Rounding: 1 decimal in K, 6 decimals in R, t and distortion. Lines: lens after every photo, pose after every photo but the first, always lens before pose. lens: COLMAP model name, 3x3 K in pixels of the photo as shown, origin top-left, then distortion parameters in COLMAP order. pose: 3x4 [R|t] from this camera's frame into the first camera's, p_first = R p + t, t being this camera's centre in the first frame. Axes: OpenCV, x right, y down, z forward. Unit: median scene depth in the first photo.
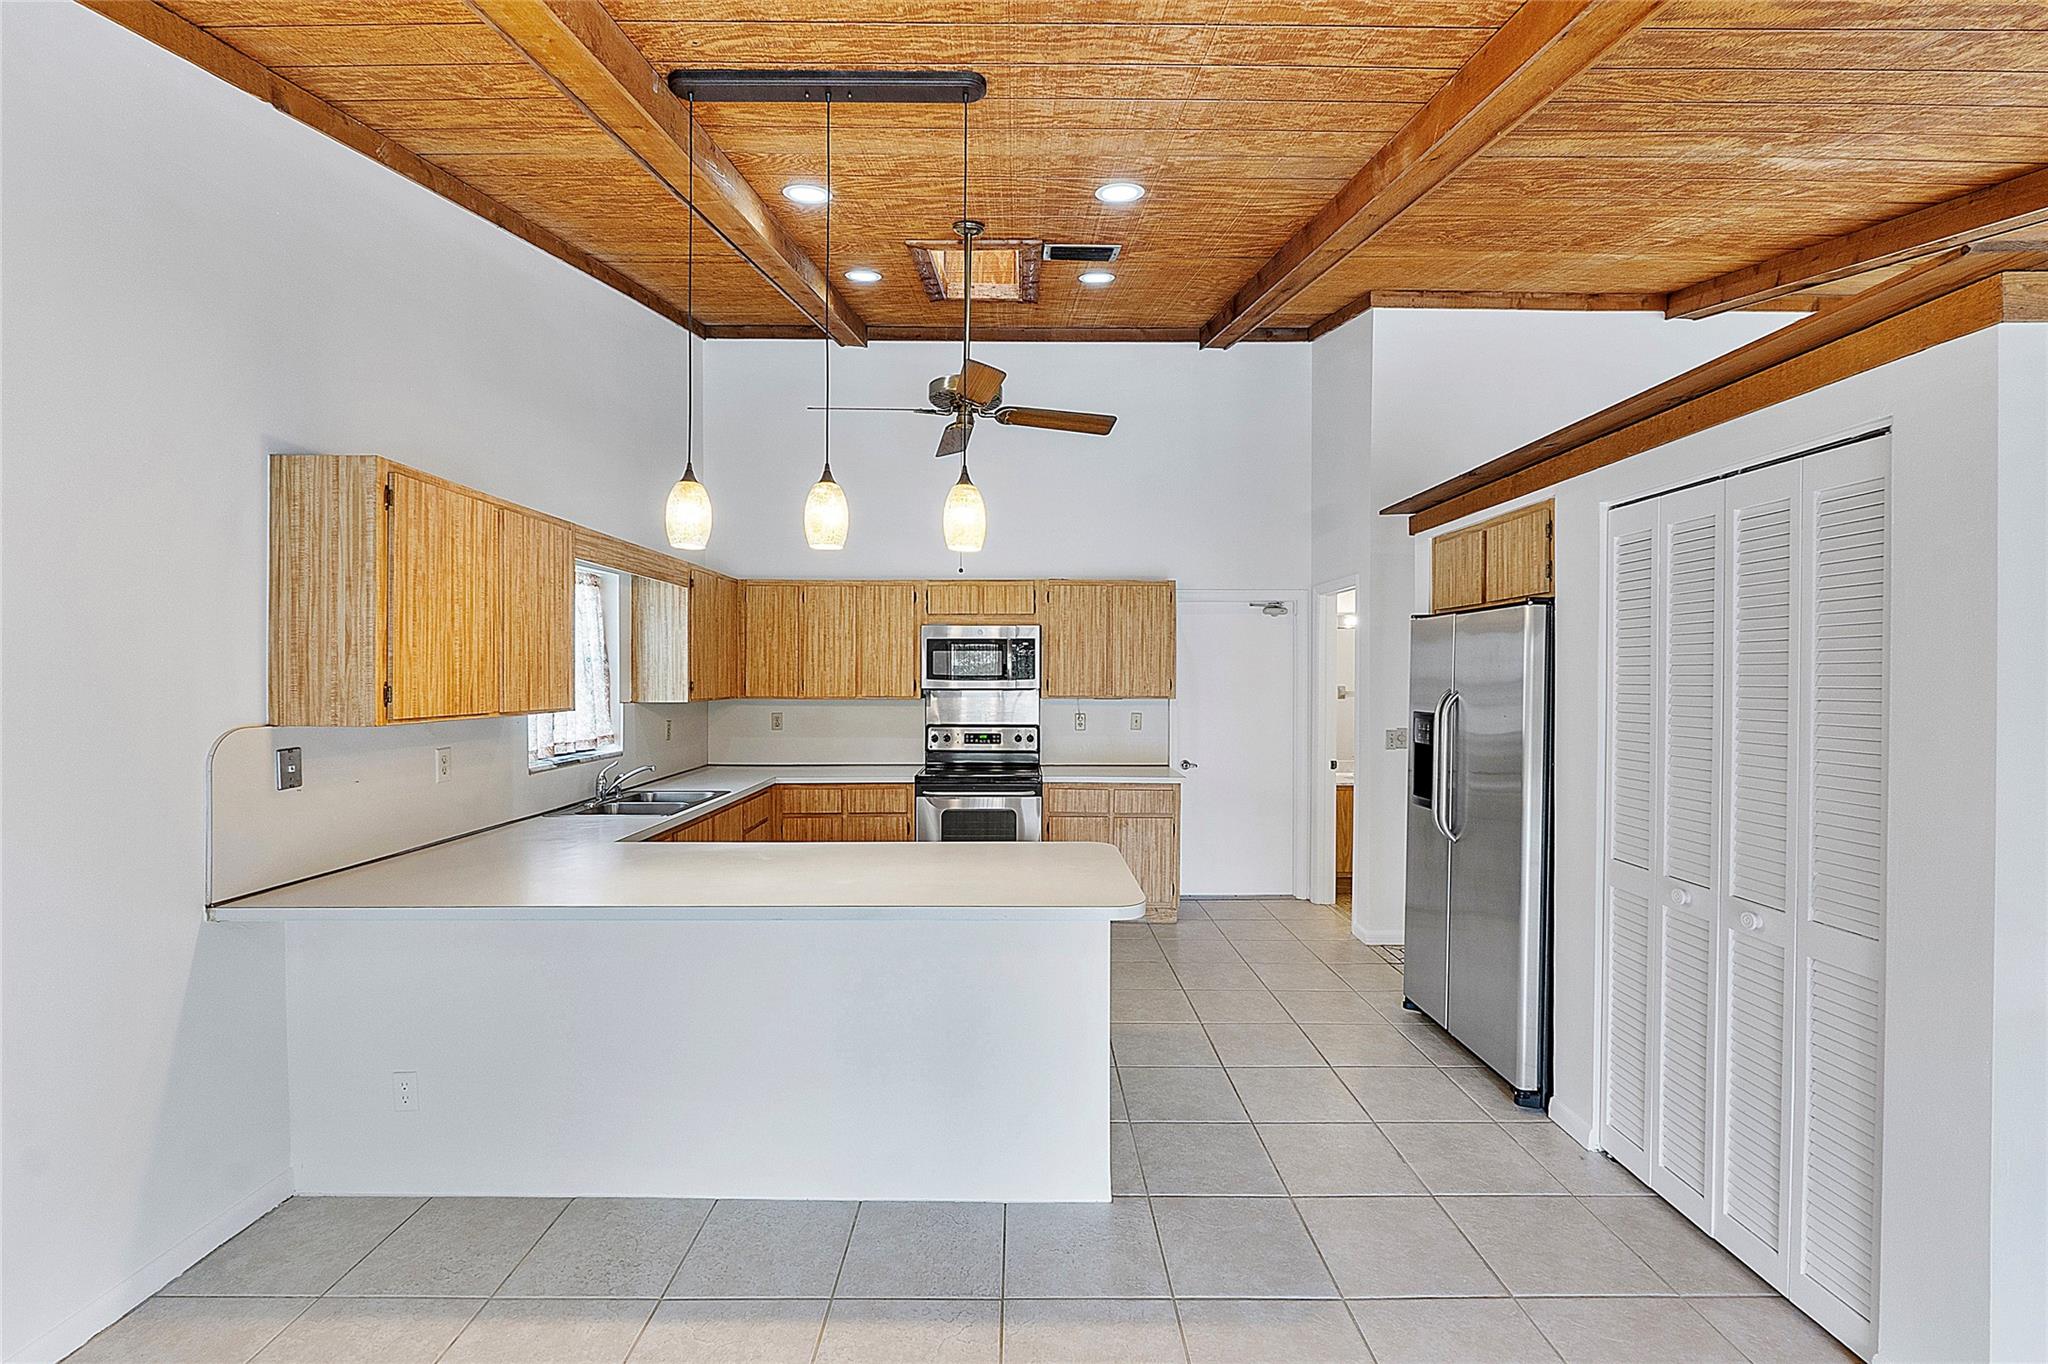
lens RADIAL K [[871.6, 0, 1021.0], [0, 871.6, 682.1], [0, 0, 1]] dist [-0.003287, 0.000012]
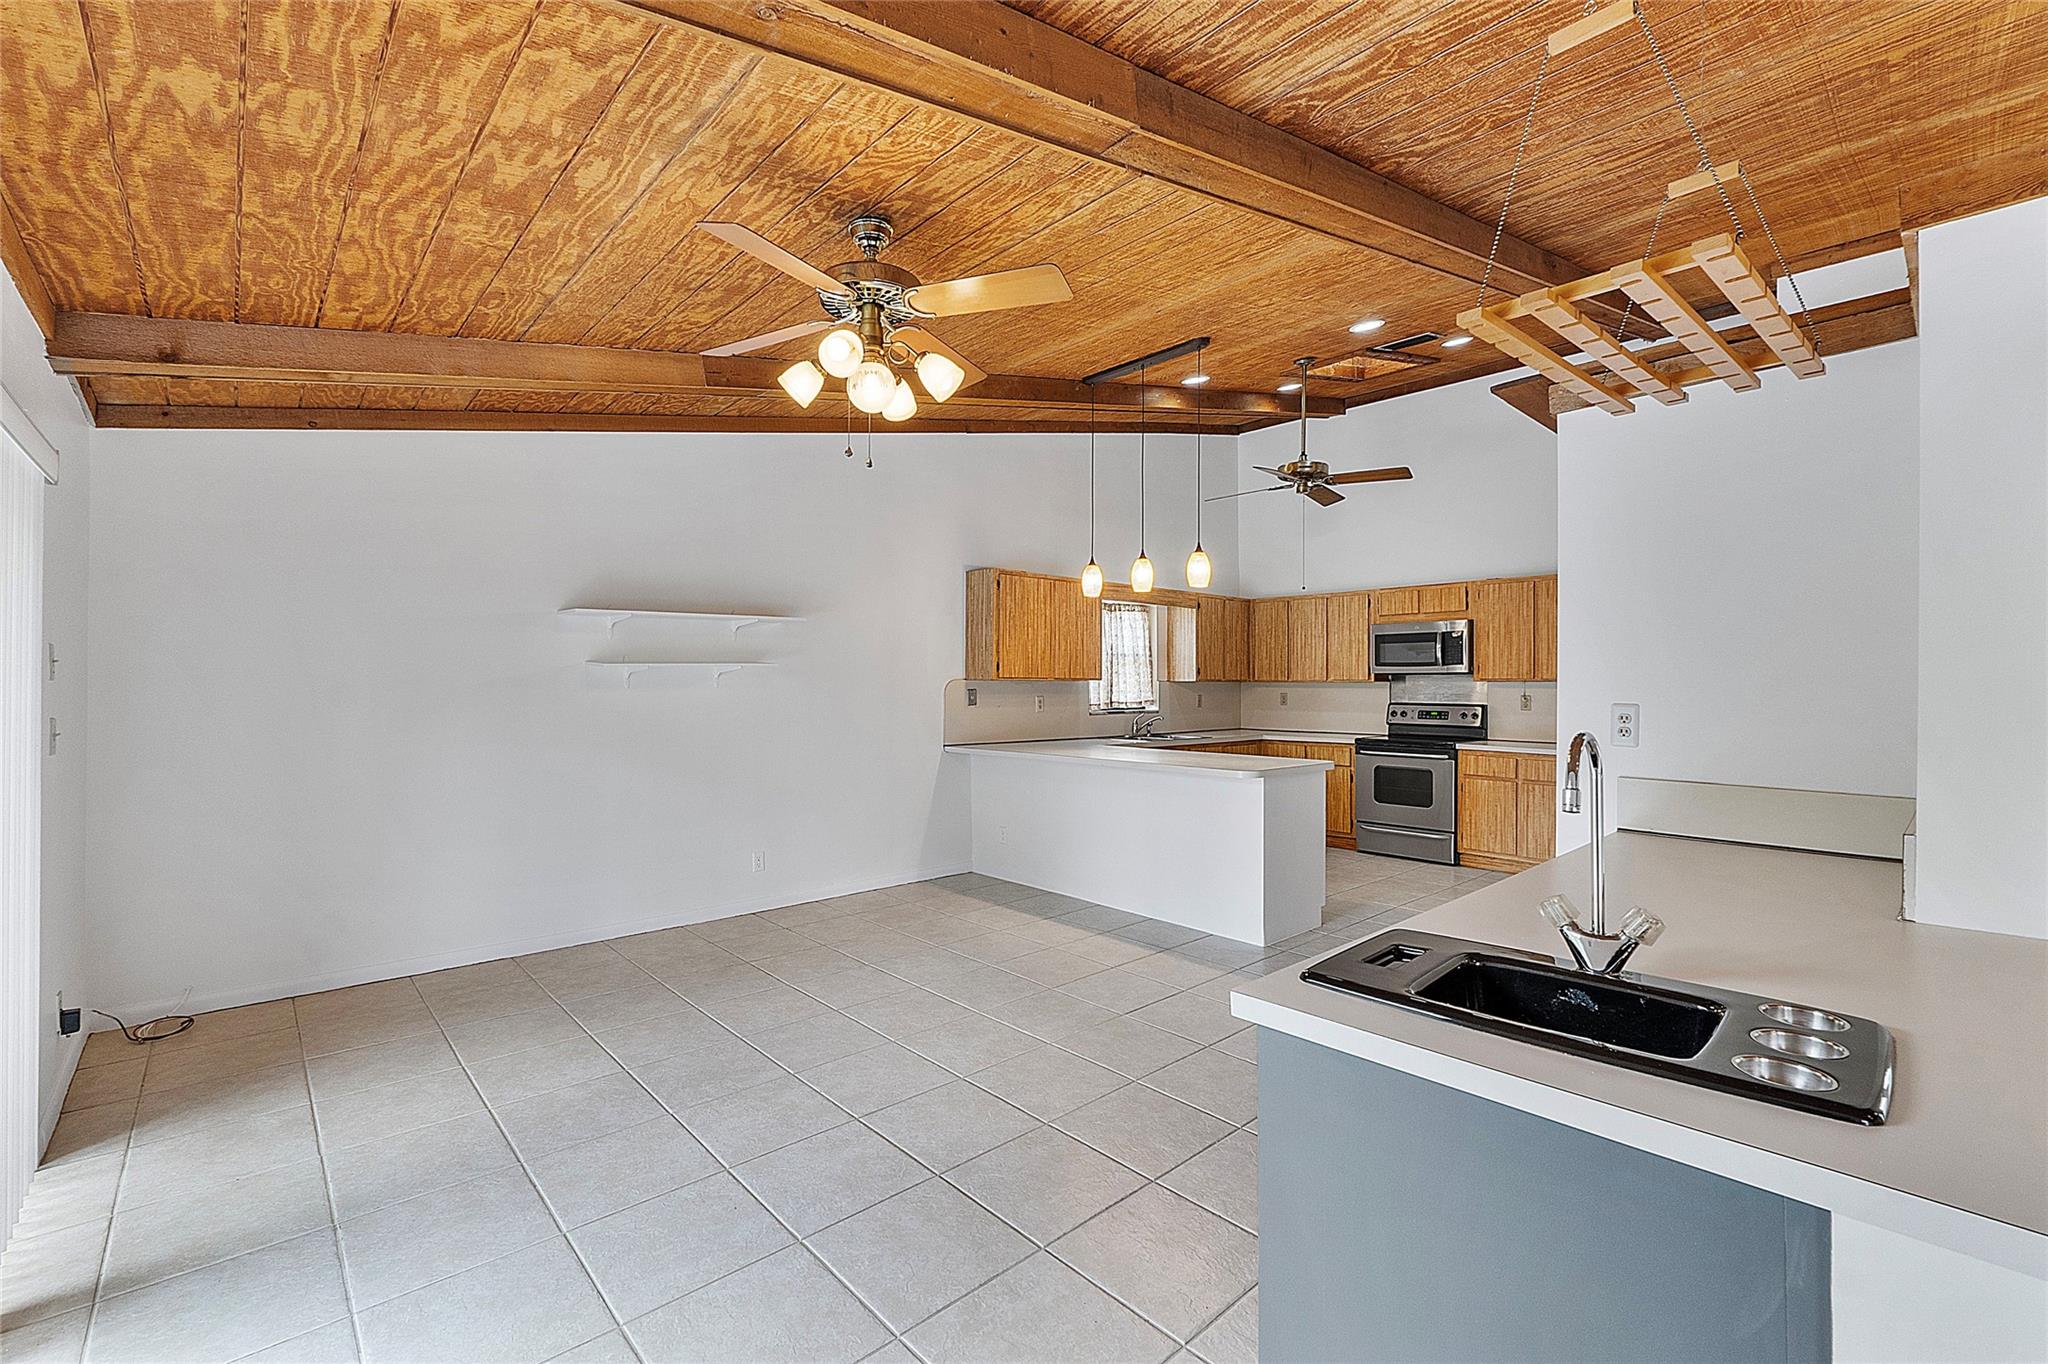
lens RADIAL K [[871.6, 0, 1023.1], [0, 871.6, 680.4], [0, 0, 1]] dist [-0.003287, 0.000012]
pose [[0.676723, -0.005031, -0.736221, 0.567257], [-0.005509, 0.999914, -0.011896, 0.041735], [0.736218, 0.012106, 0.676637, -0.297681]]
